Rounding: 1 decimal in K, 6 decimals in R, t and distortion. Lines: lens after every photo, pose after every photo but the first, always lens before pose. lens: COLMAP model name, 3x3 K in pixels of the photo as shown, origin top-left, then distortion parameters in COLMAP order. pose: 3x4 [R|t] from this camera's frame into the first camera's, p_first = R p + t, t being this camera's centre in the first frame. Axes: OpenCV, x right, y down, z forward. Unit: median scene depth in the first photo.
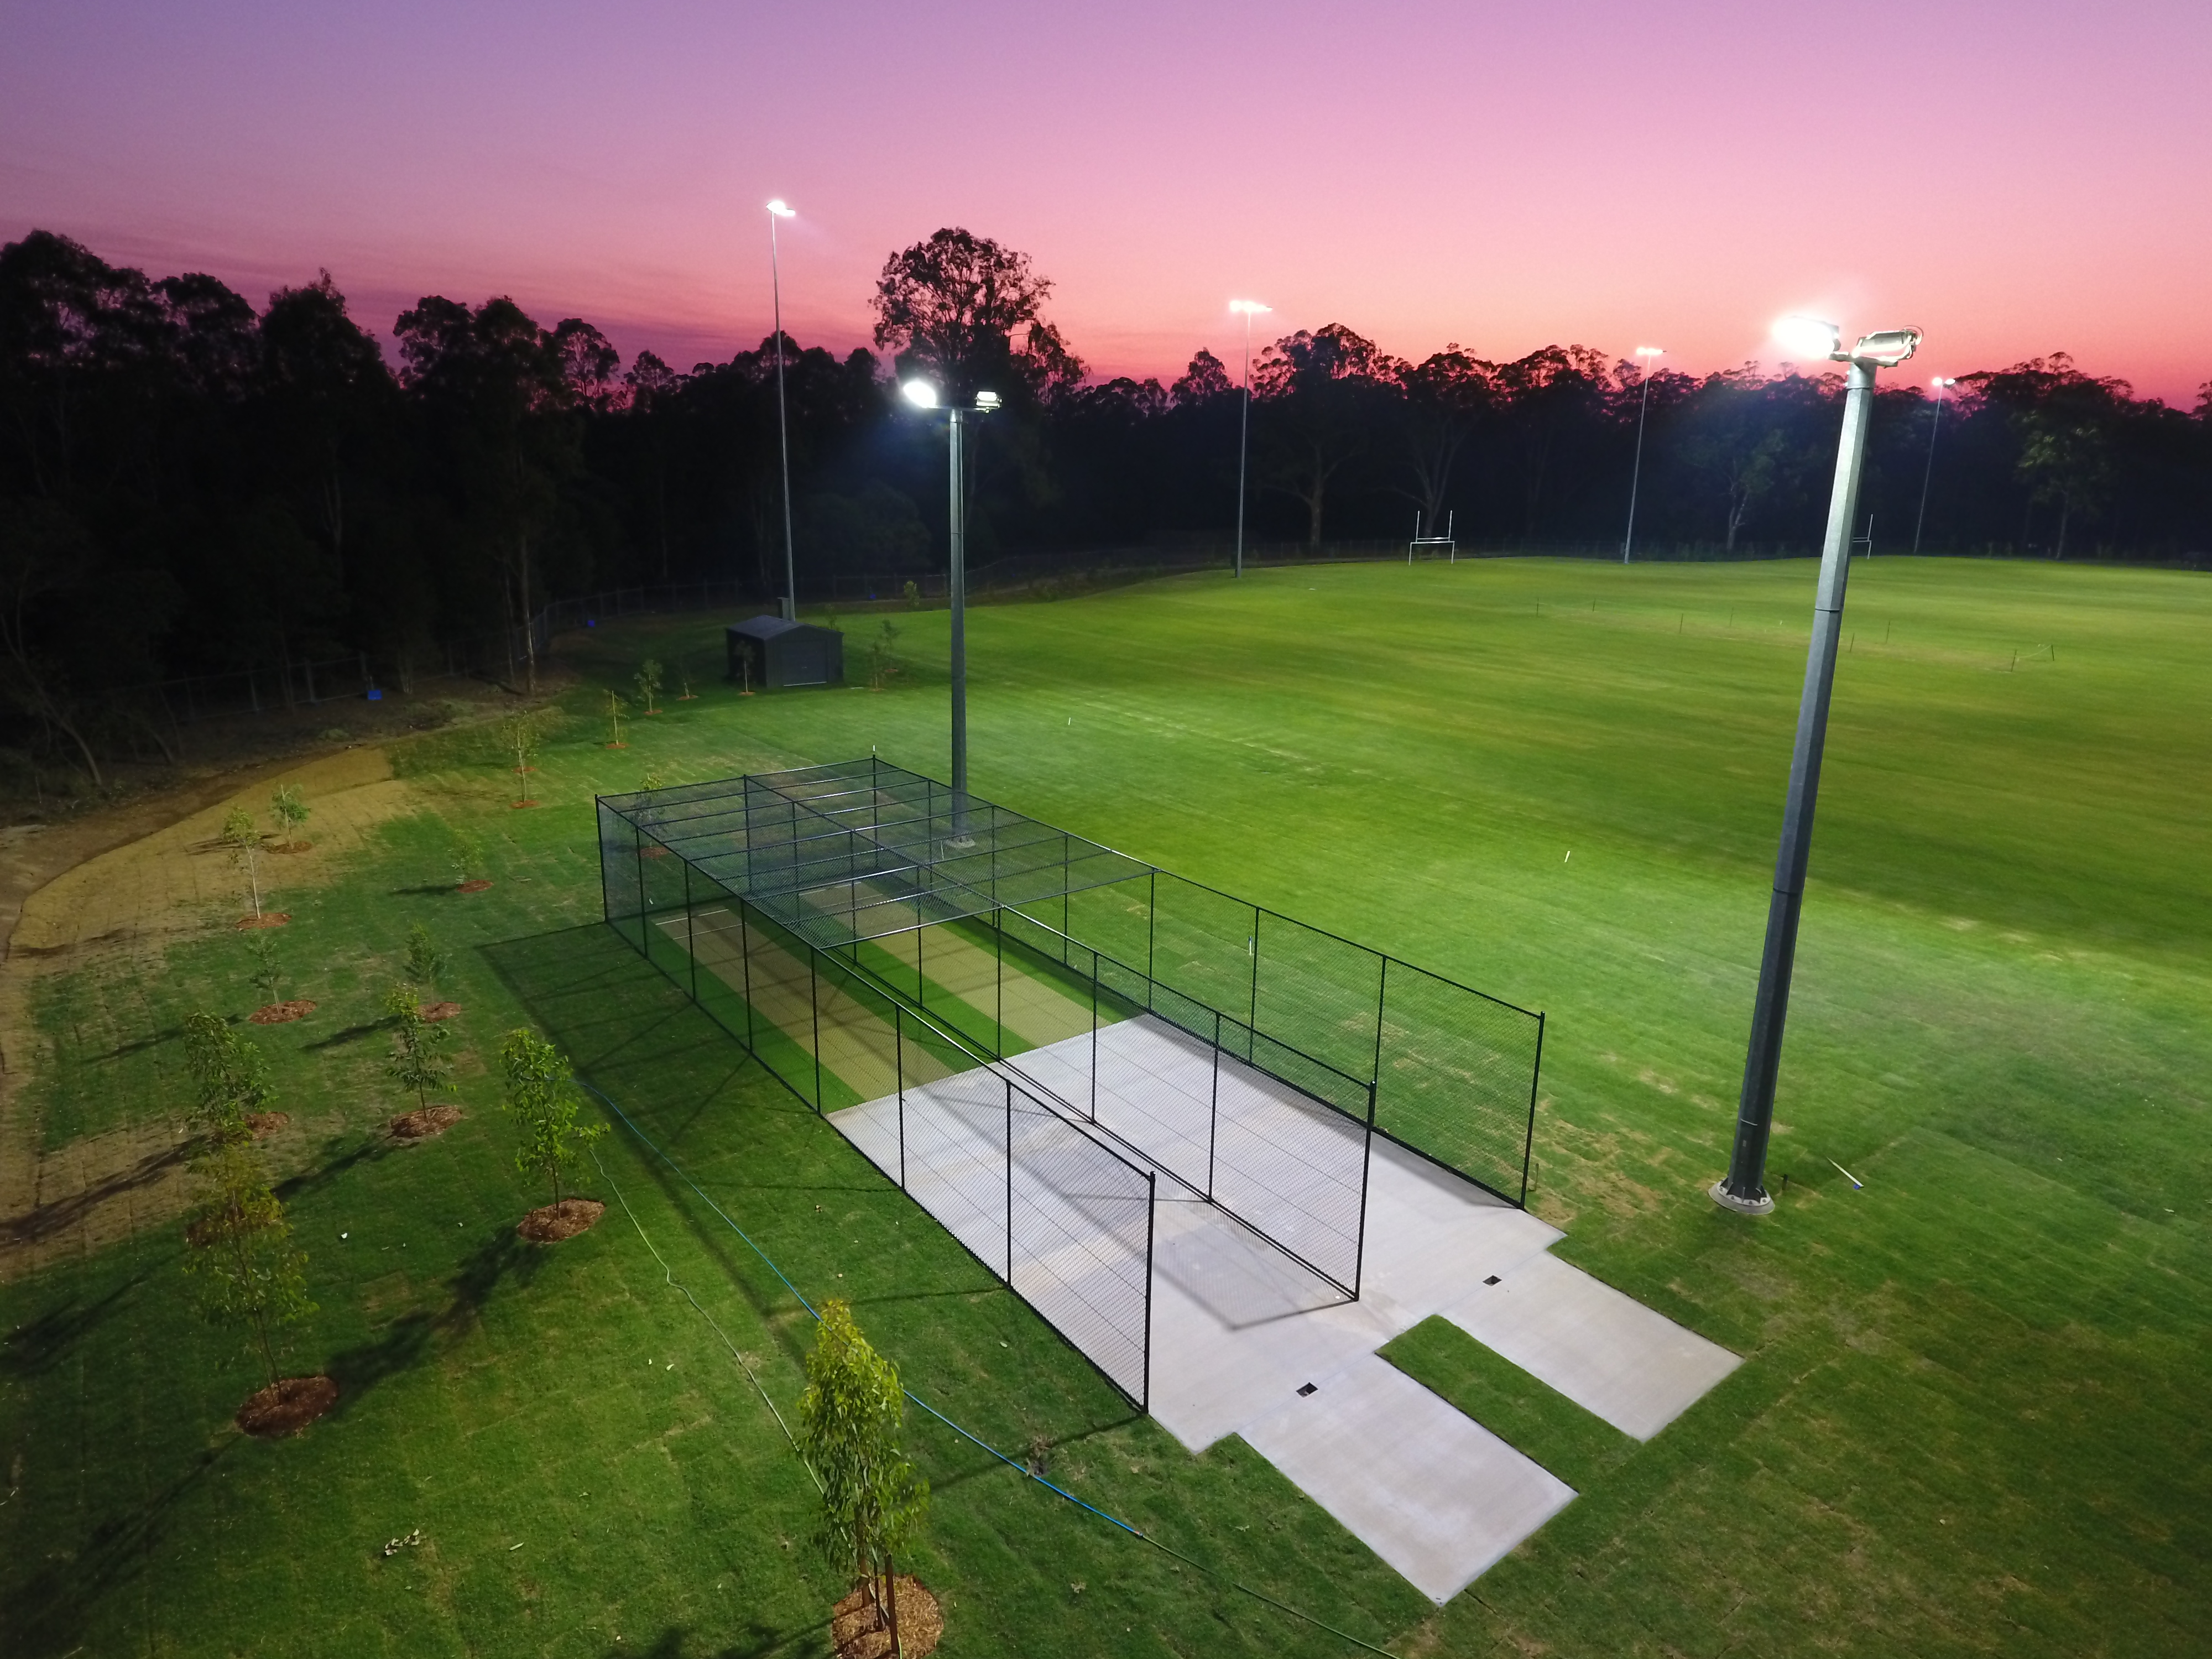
lens RADIAL K [[1283.2, 0, 1104.2], [0, 1283.2, 778.5], [0, 0, 1]] dist [-0.002934, -0.002080]
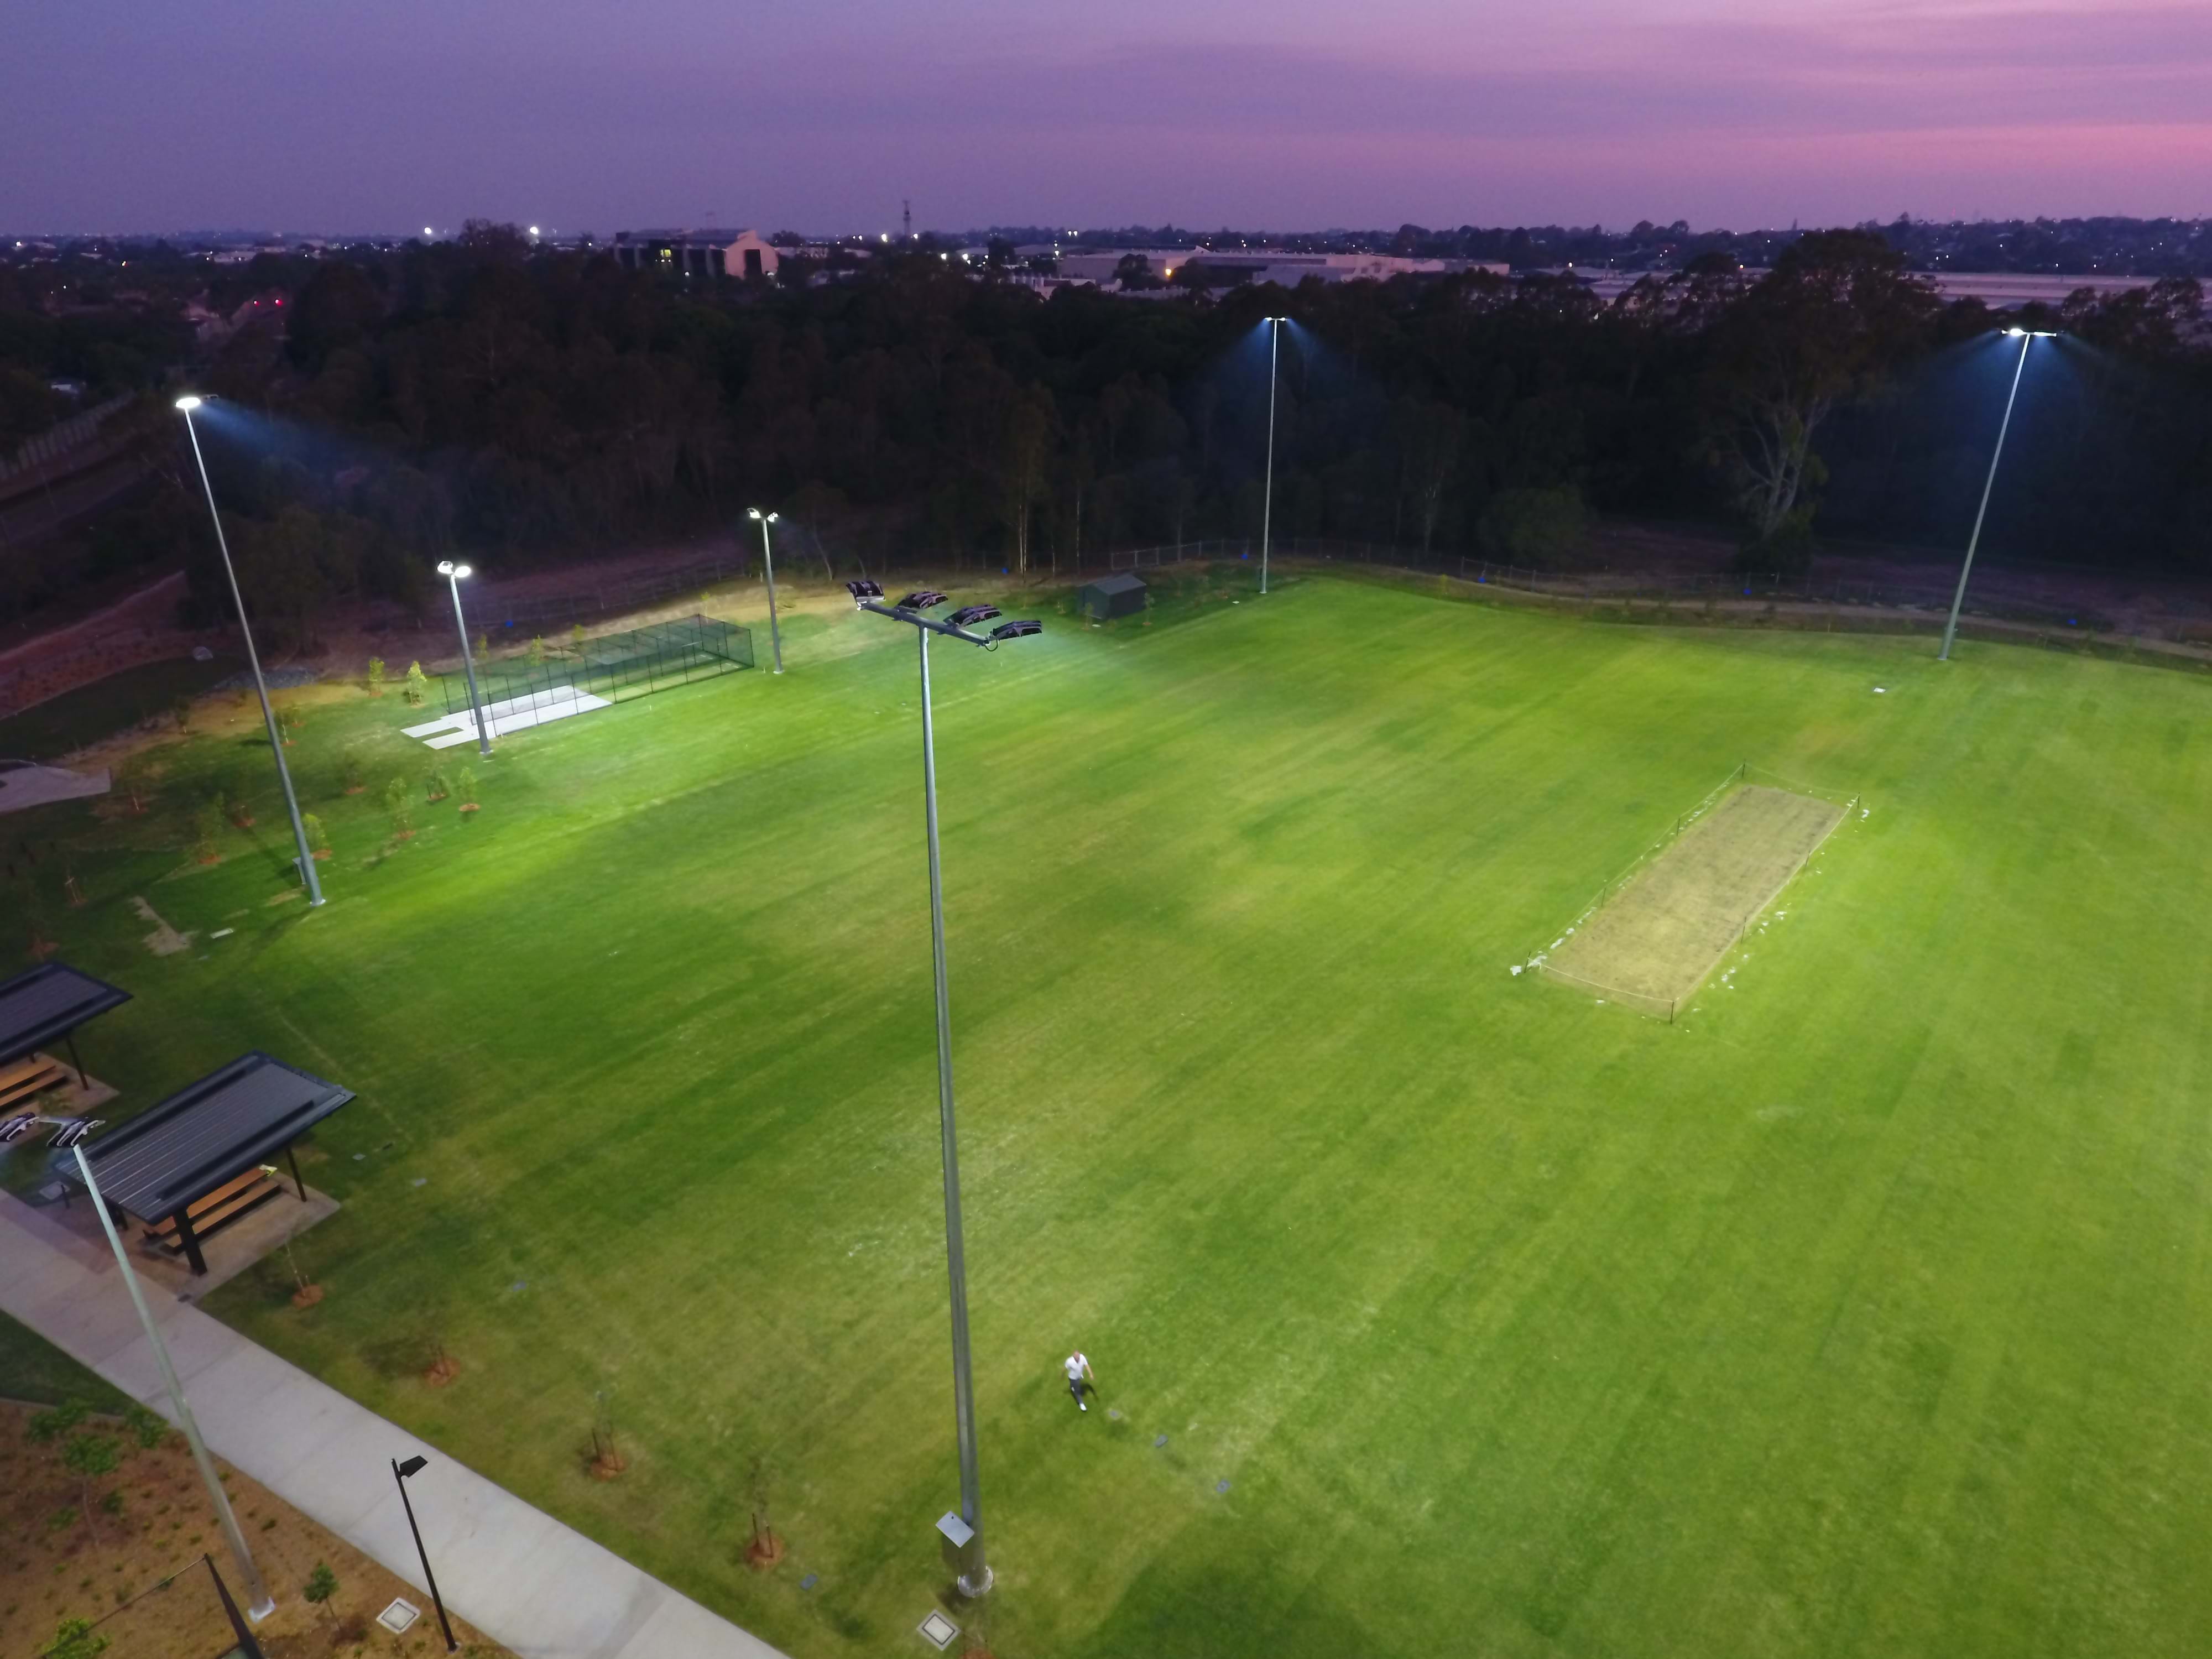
lens RADIAL K [[1283.2, 0, 1104.2], [0, 1283.2, 778.5], [0, 0, 1]] dist [-0.002934, -0.002080]
pose [[0.182070, 0.371832, -0.910270, 3.942620], [-0.210145, 0.919069, 0.333393, -1.213687], [0.960567, 0.130588, 0.245474, 1.575368]]
